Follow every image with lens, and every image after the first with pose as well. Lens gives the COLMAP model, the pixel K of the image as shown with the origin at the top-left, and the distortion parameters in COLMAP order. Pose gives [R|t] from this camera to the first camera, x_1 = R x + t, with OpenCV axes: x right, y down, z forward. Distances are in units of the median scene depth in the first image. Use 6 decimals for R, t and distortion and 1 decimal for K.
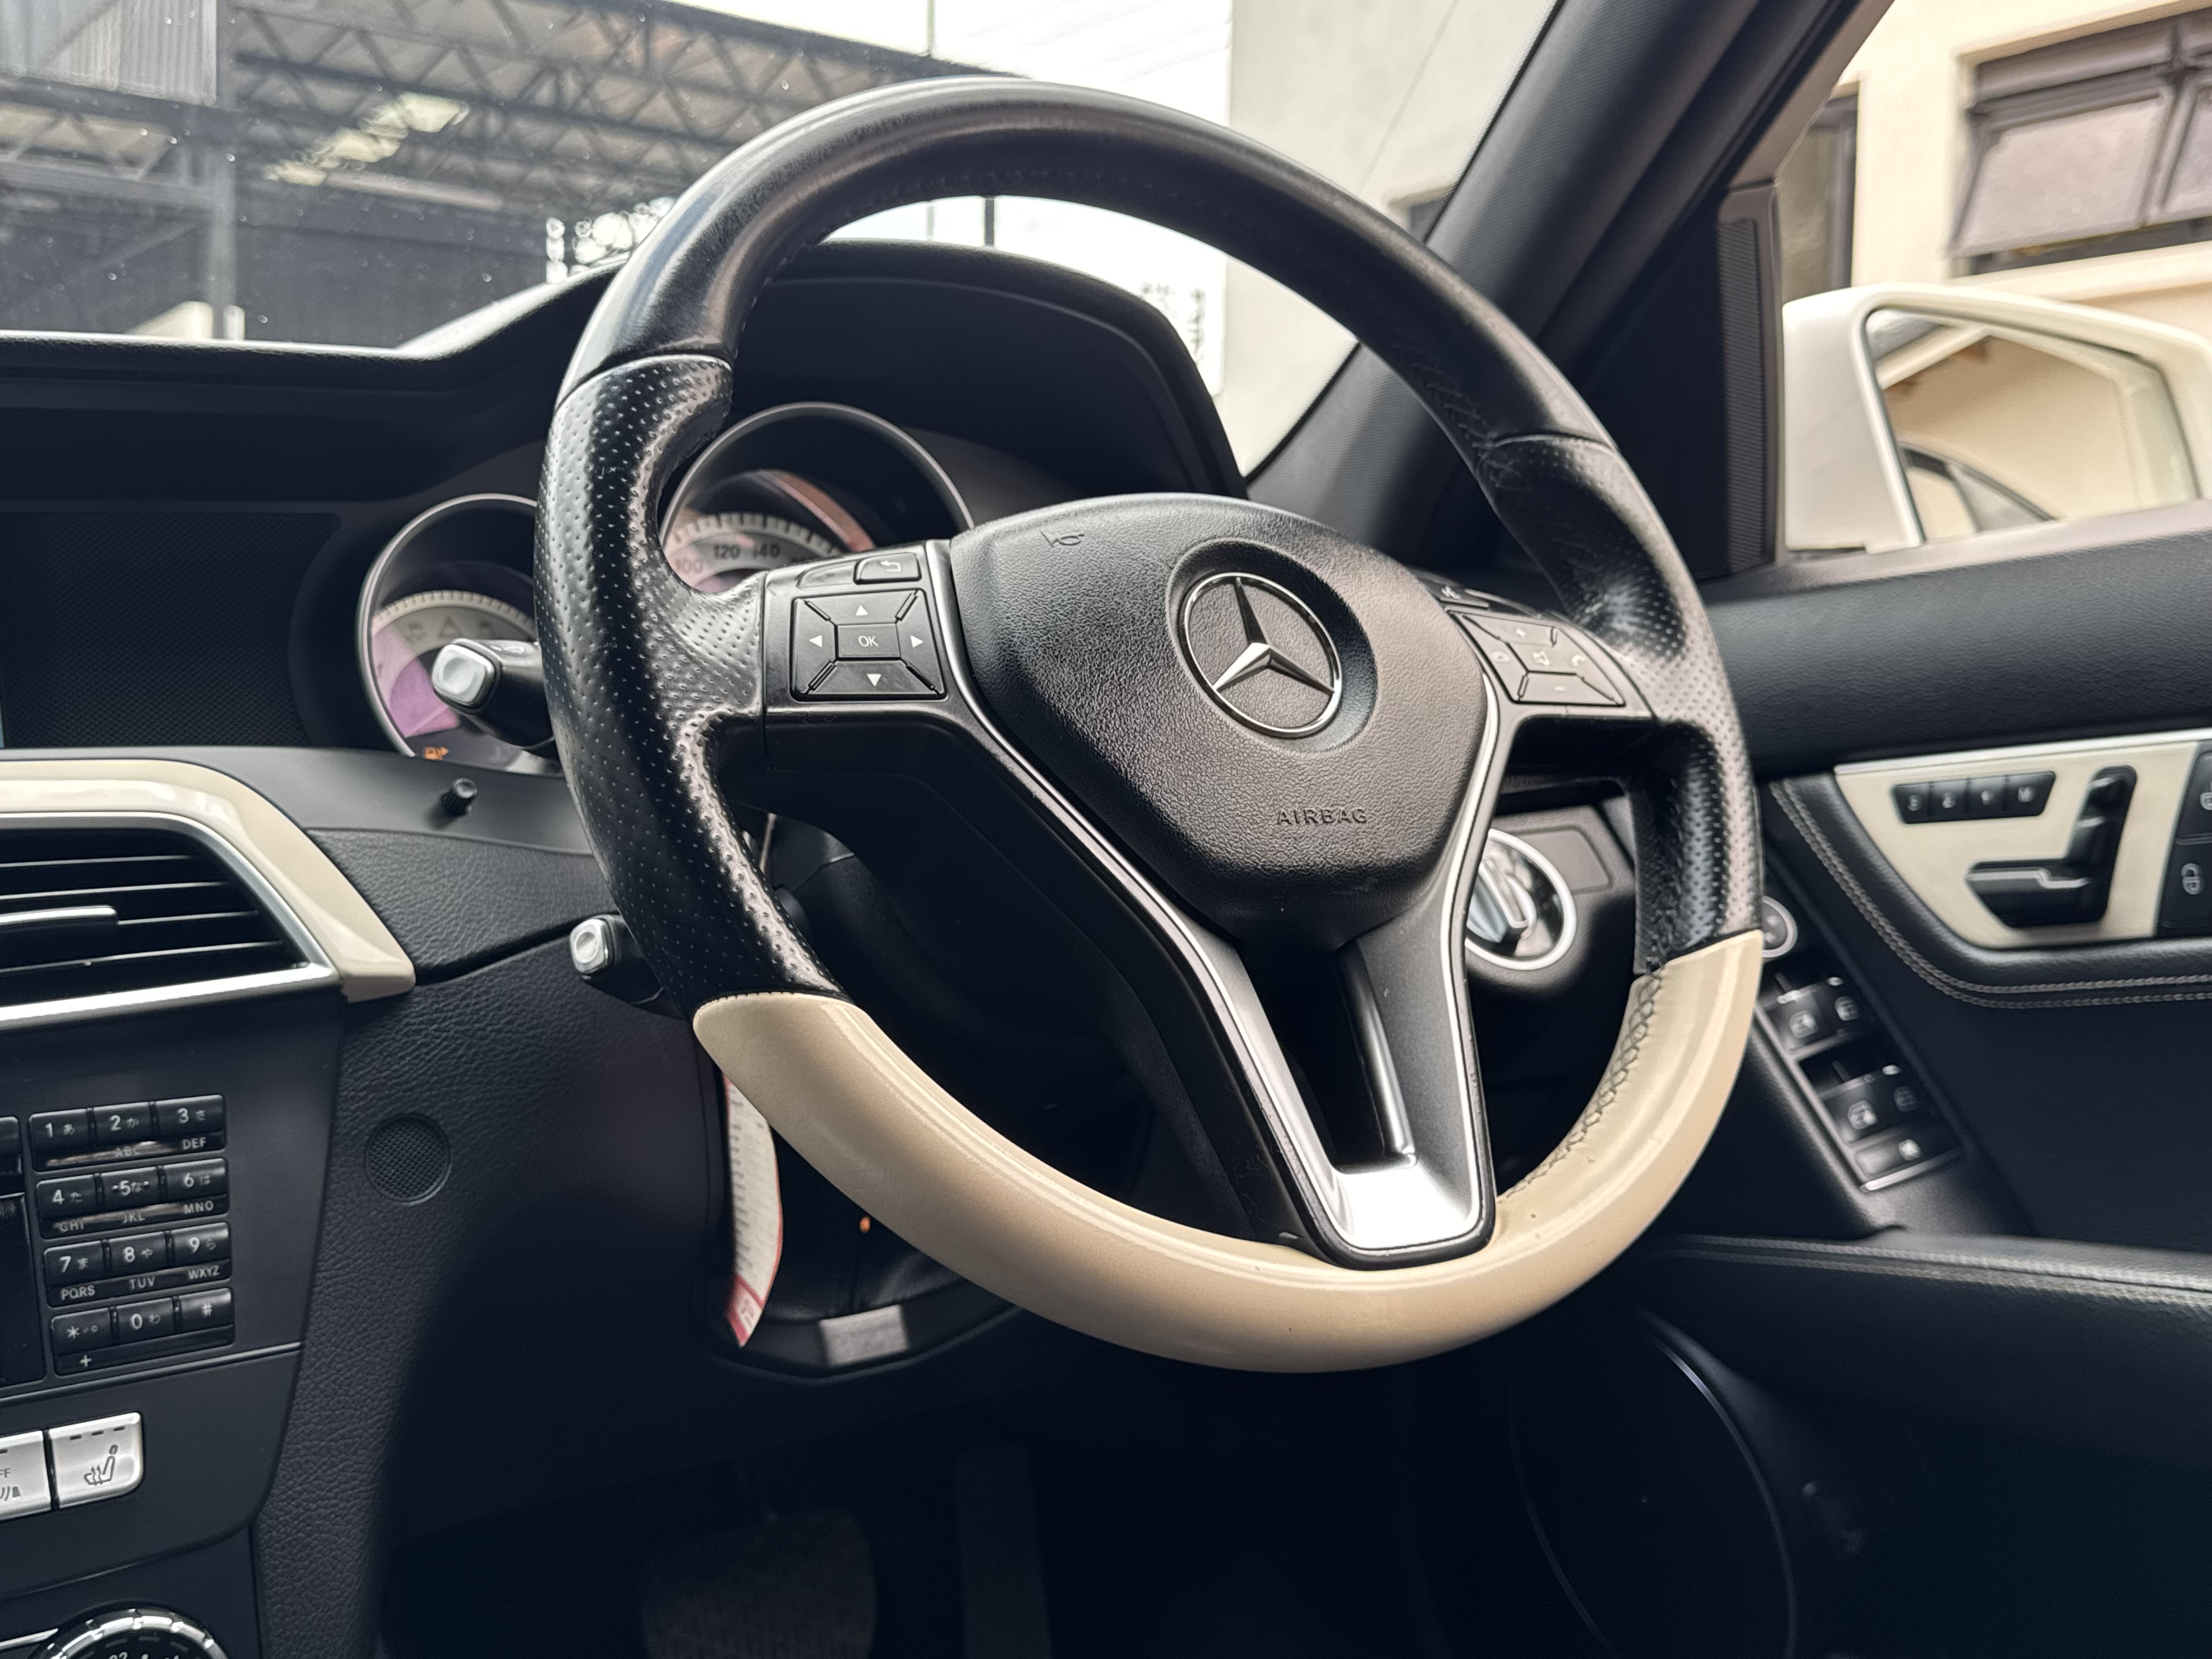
lens RADIAL K [[2362.9, 0, 1071.2], [0, 2362.9, 830.2], [0, 0, 1]] dist [0.011666, 0.011396]
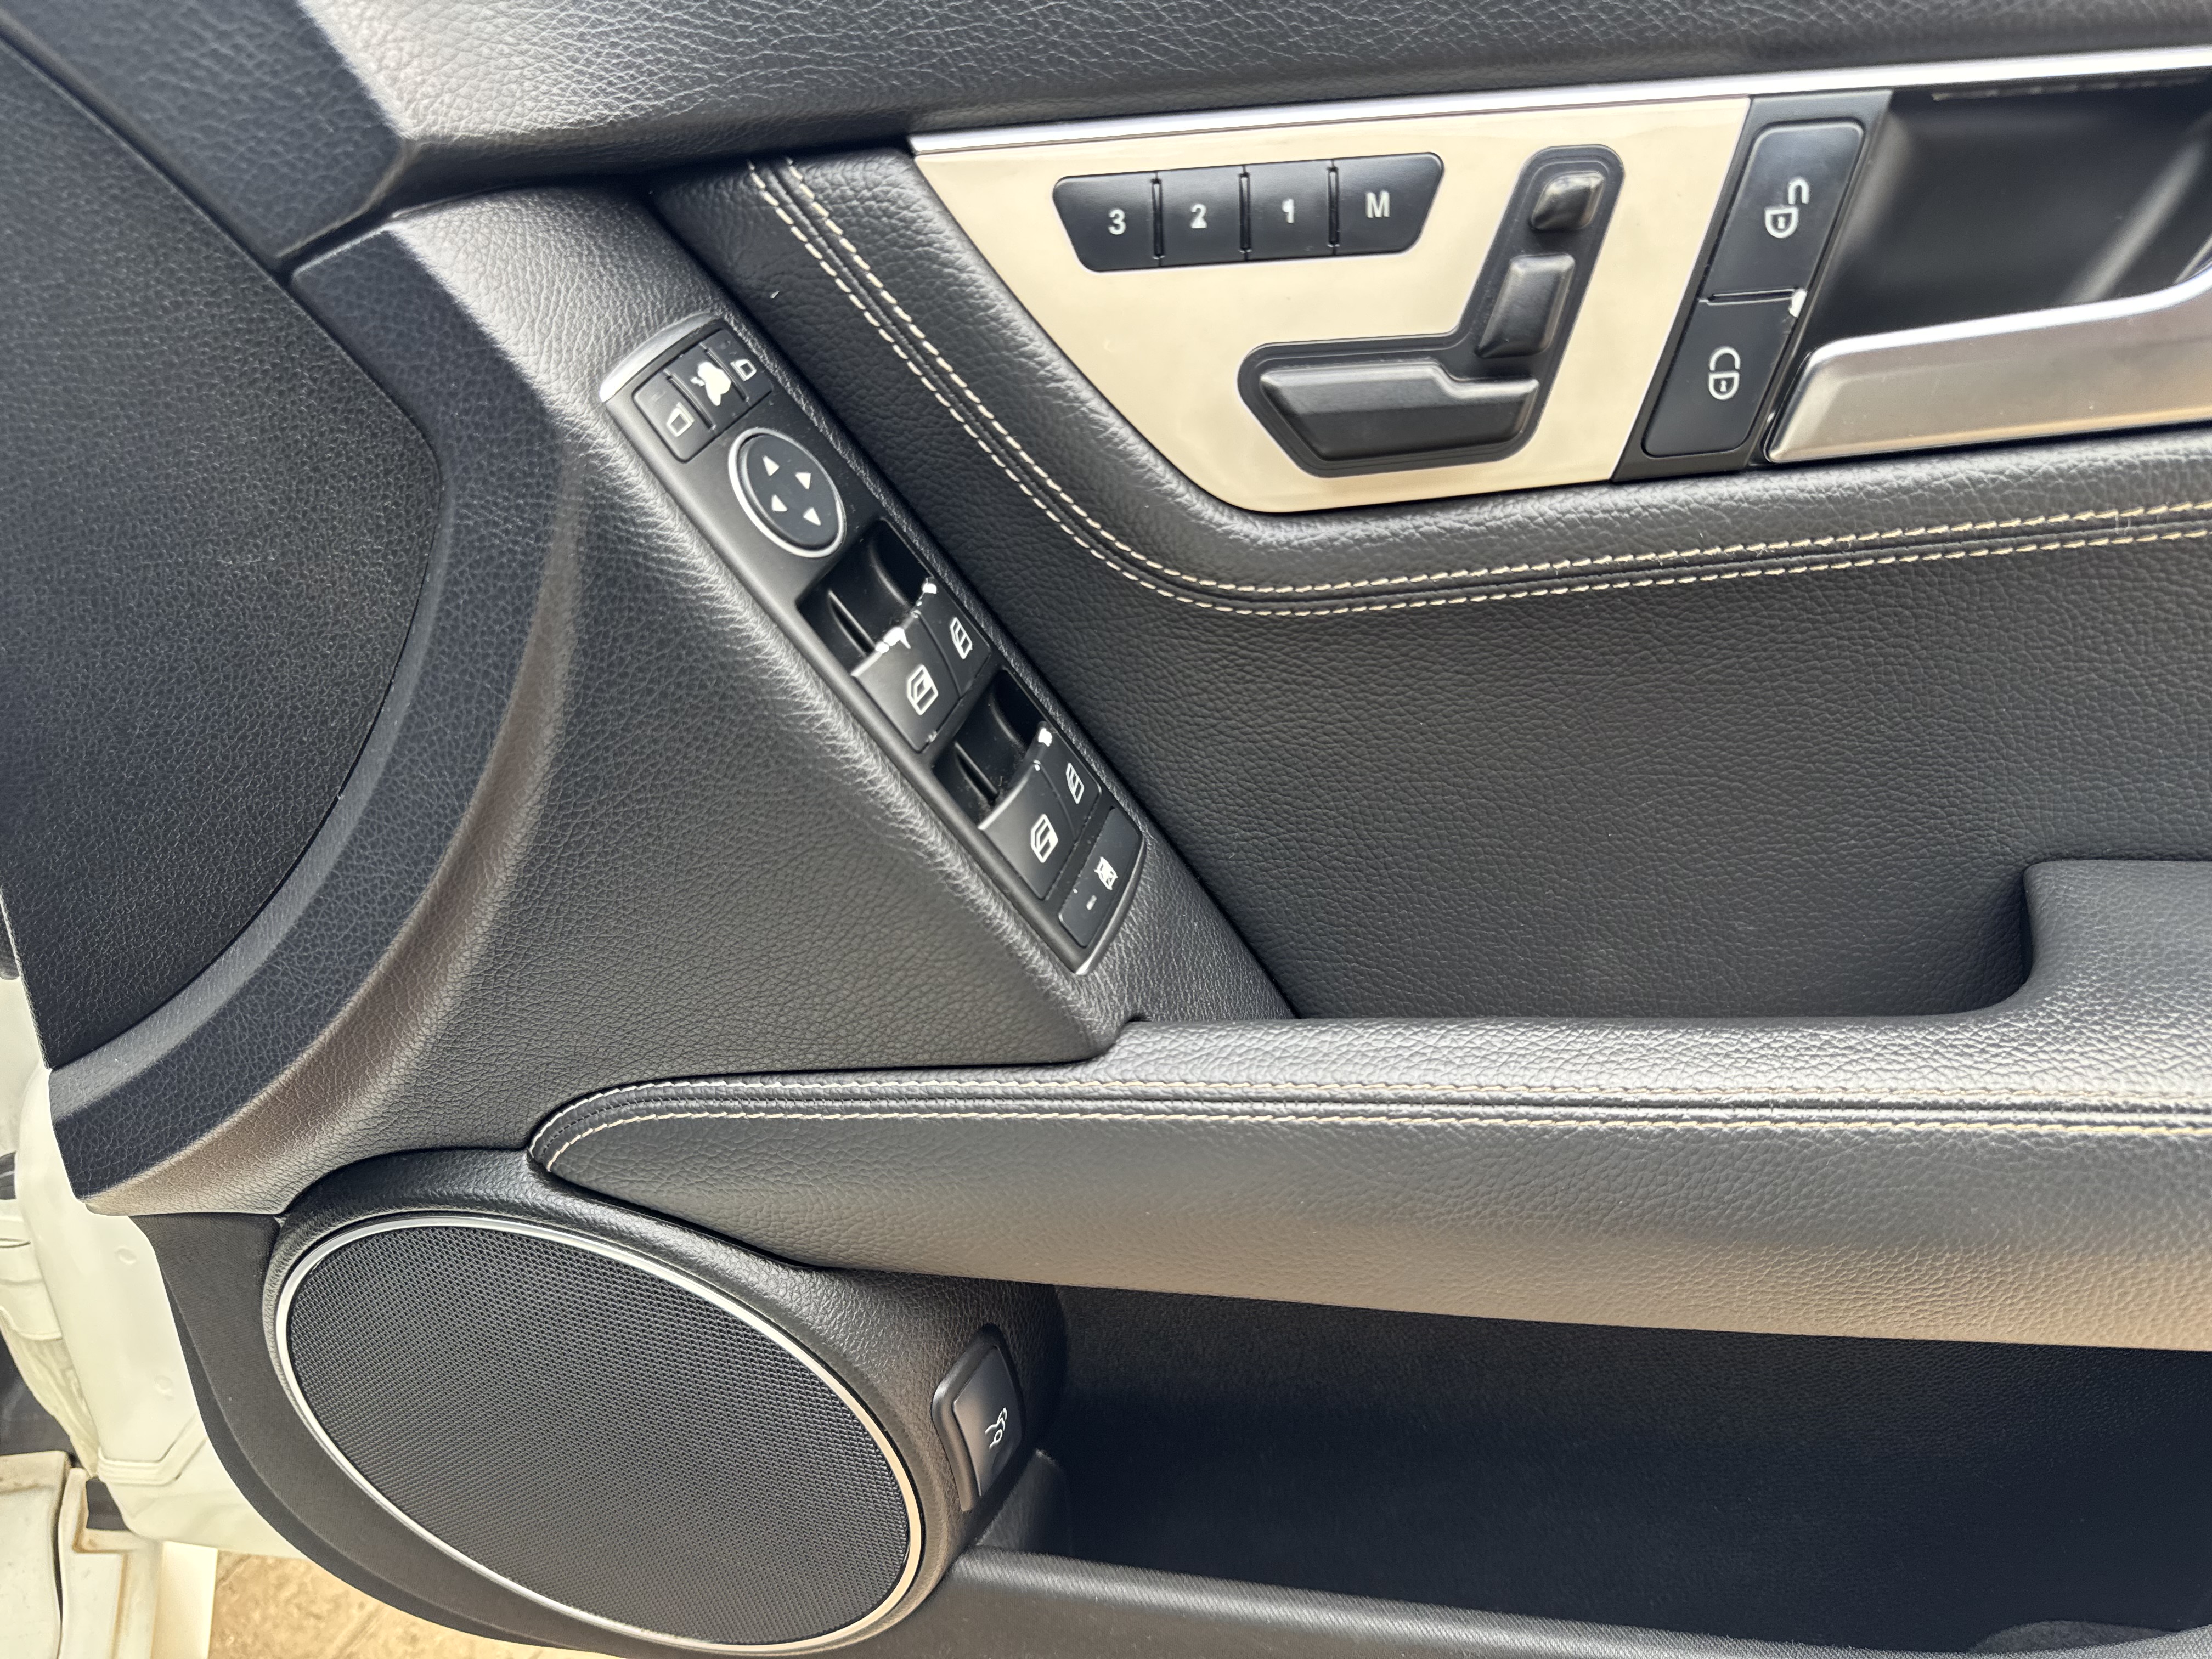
lens RADIAL K [[1473.3, 0, 1106.0], [0, 1473.3, 829.5], [0, 0, 1]] dist [-0.002375, -0.000727]
pose [[0.616255, -0.268208, 0.740469, 0.113251], [0.003179, 0.941062, 0.338220, 0.004507], [-0.787540, -0.206076, 0.580787, 0.977708]]
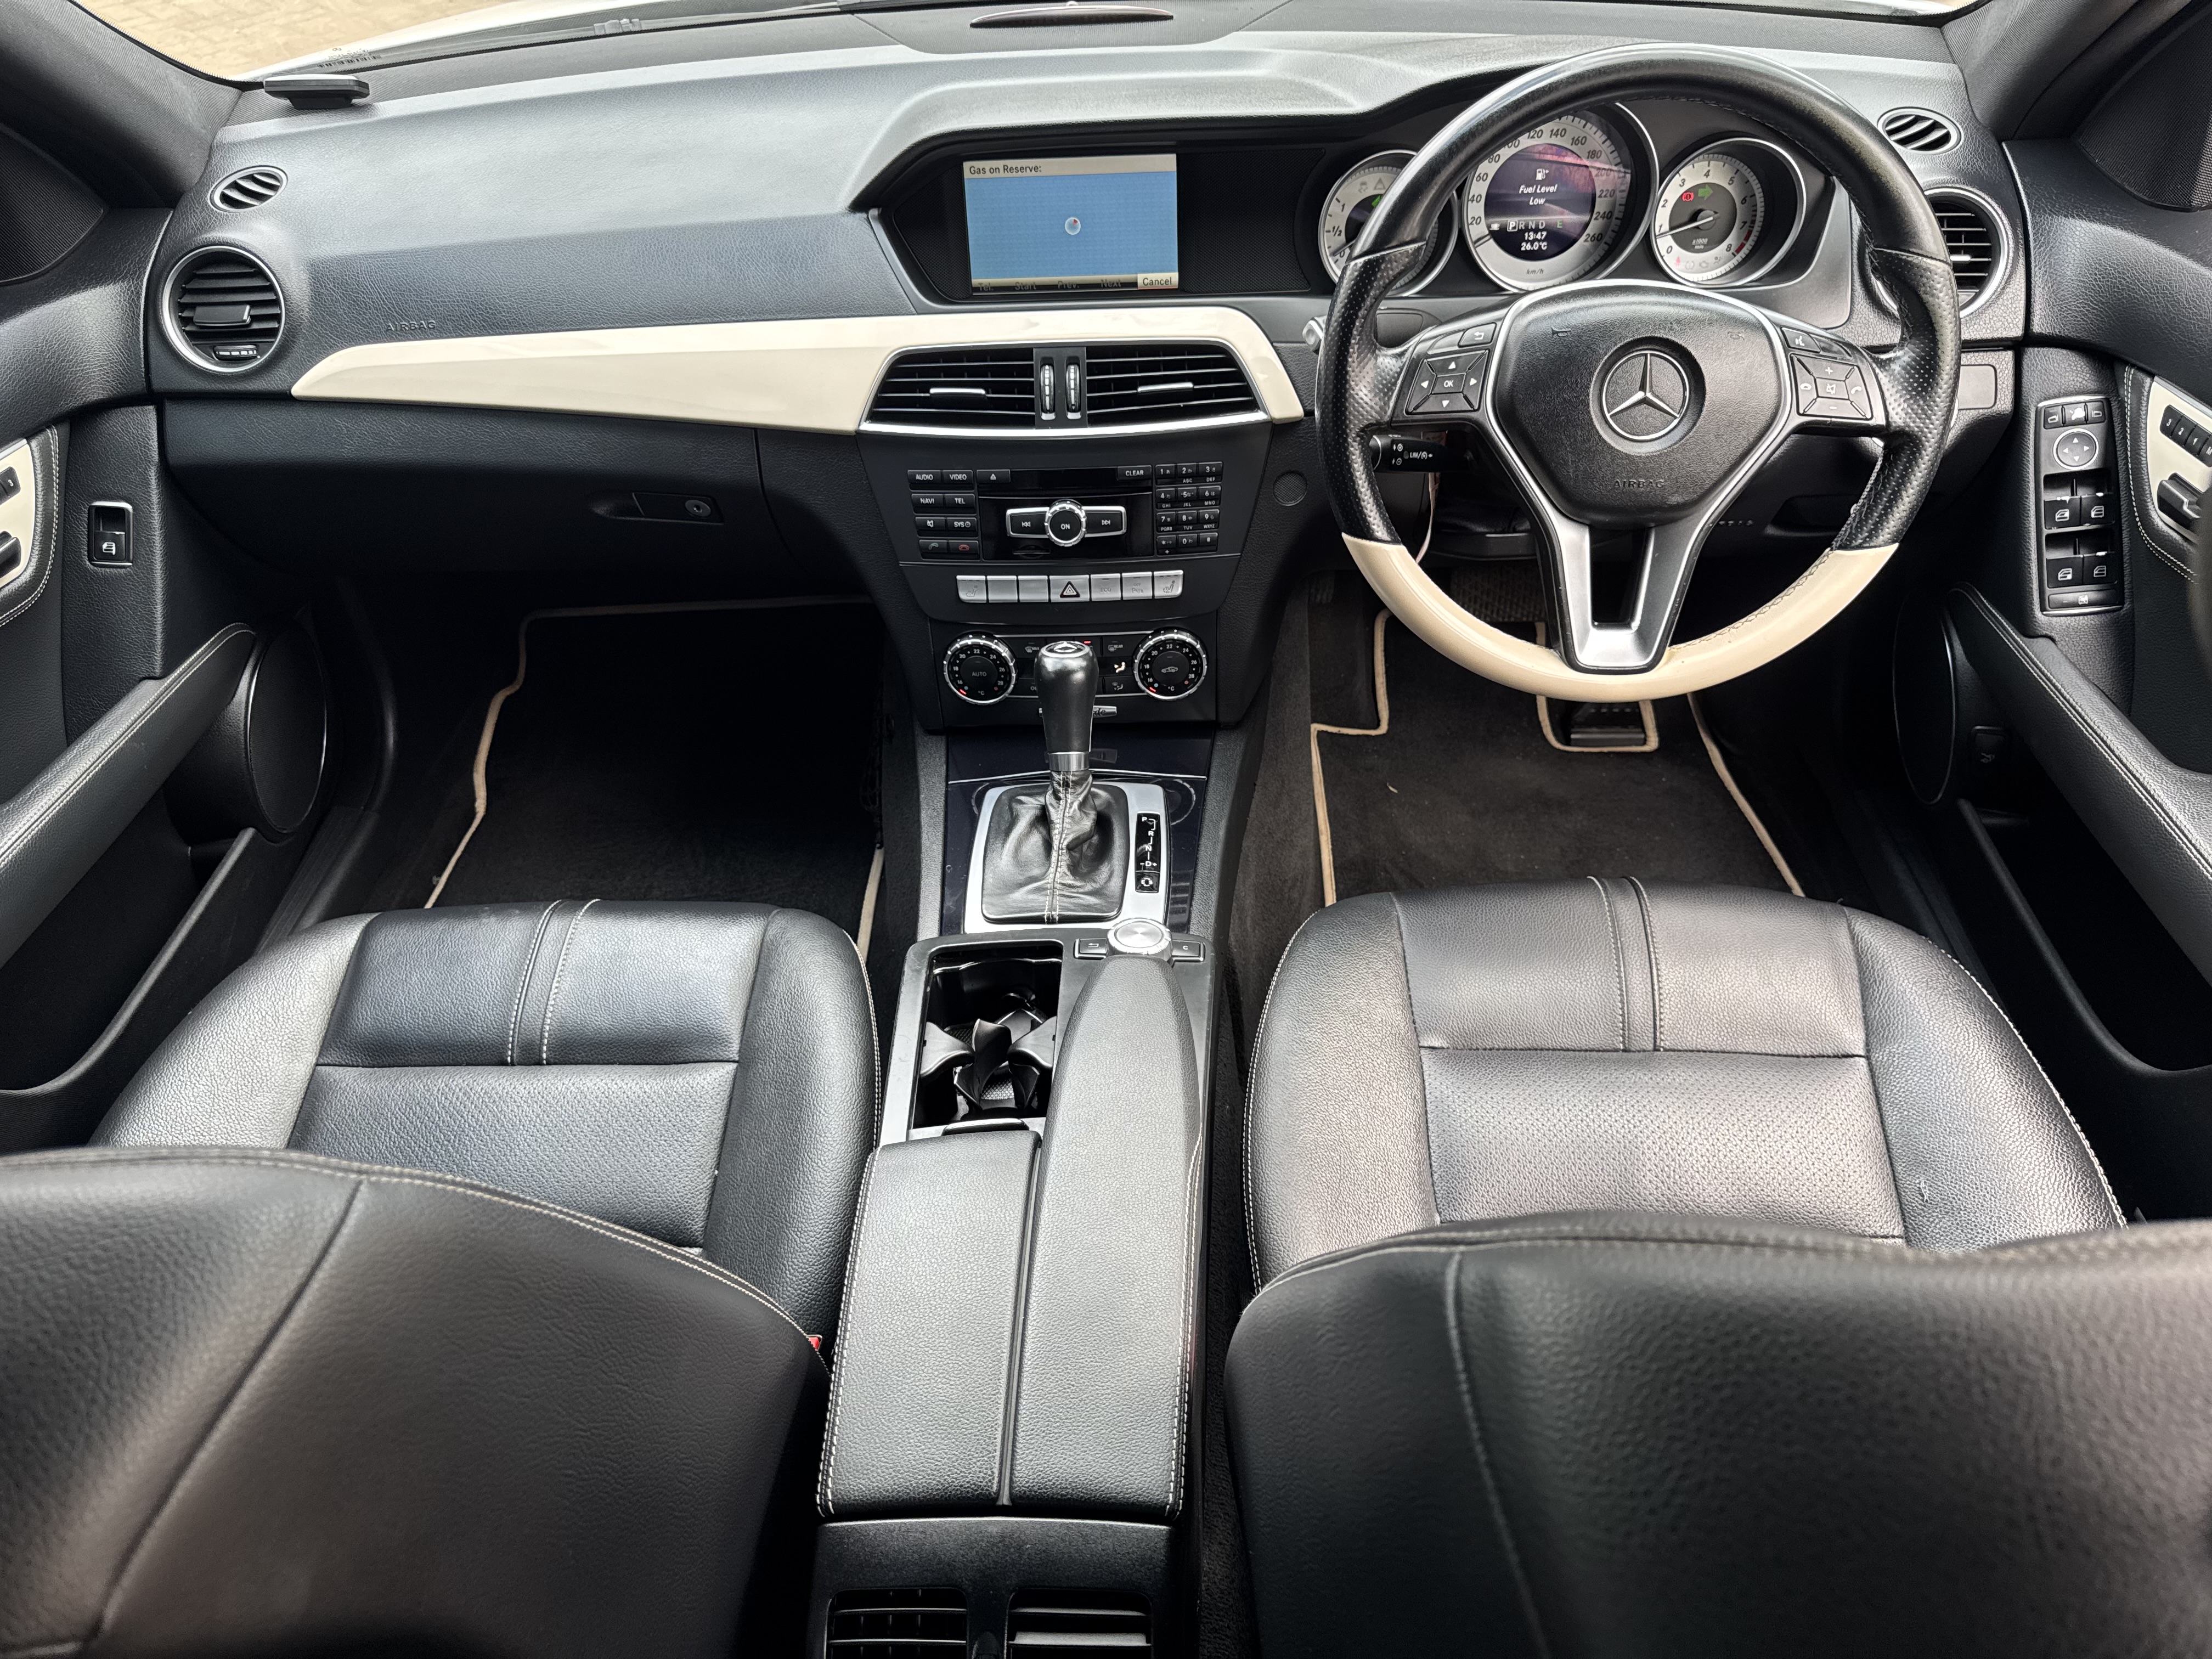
lens RADIAL K [[1473.3, 0, 1106.0], [0, 1473.3, 829.5], [0, 0, 1]] dist [-0.002375, -0.000727]
pose [[0.832621, 0.354885, -0.425205, 0.332688], [-0.024952, 0.790992, 0.611318, -0.495664], [0.553281, -0.498387, 0.667451, -0.334672]]
